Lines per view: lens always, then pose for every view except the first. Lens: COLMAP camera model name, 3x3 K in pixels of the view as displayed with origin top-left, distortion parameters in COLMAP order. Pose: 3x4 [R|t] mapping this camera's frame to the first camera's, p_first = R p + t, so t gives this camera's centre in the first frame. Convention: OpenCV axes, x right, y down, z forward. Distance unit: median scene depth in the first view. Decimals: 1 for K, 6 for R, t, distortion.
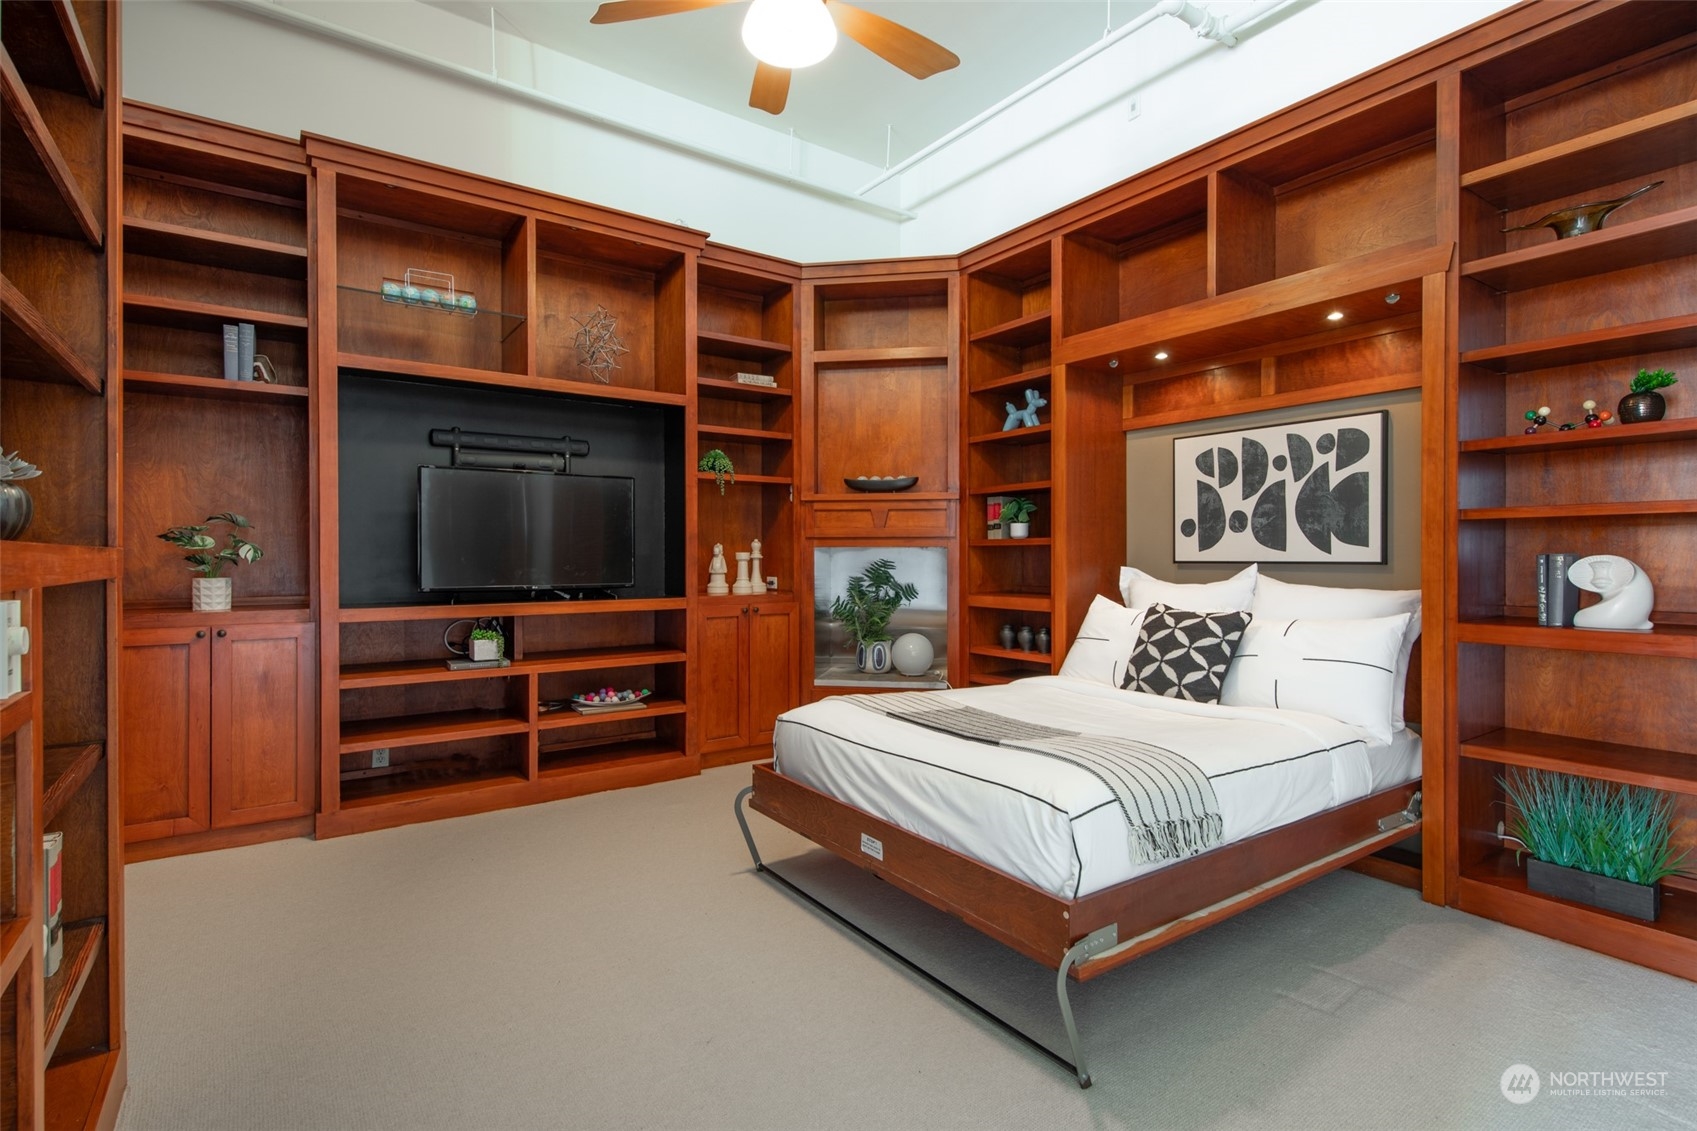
lens RADIAL K [[808.2, 0, 846.9], [0, 808.2, 557.9], [0, 0, 1]] dist [0.009293, -0.000746]
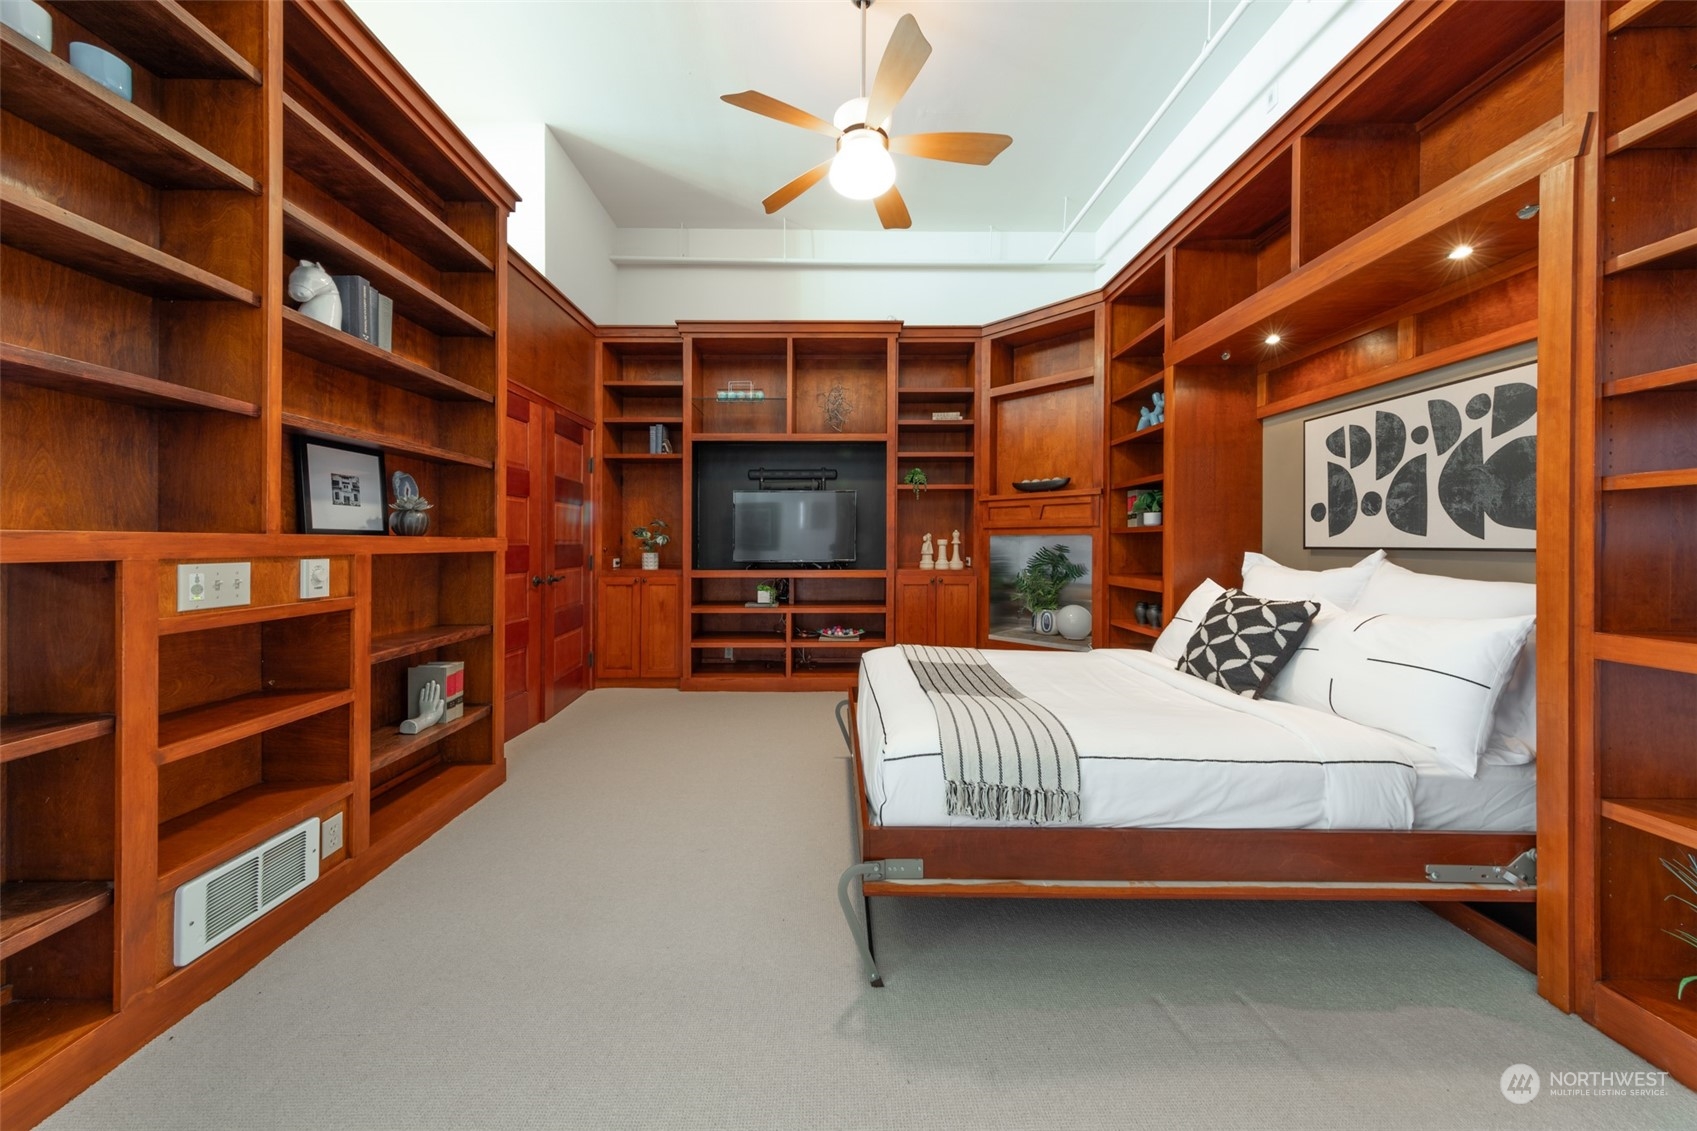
lens RADIAL K [[545.2, 0, 838.6], [0, 545.2, 543.0], [0, 0, 1]] dist [0.002482, -0.000269]
pose [[0.818602, 0.000545, -0.574361, 0.351402], [-0.001429, 0.999998, -0.001087, 0.000866], [0.574359, 0.001710, 0.818601, 0.153174]]
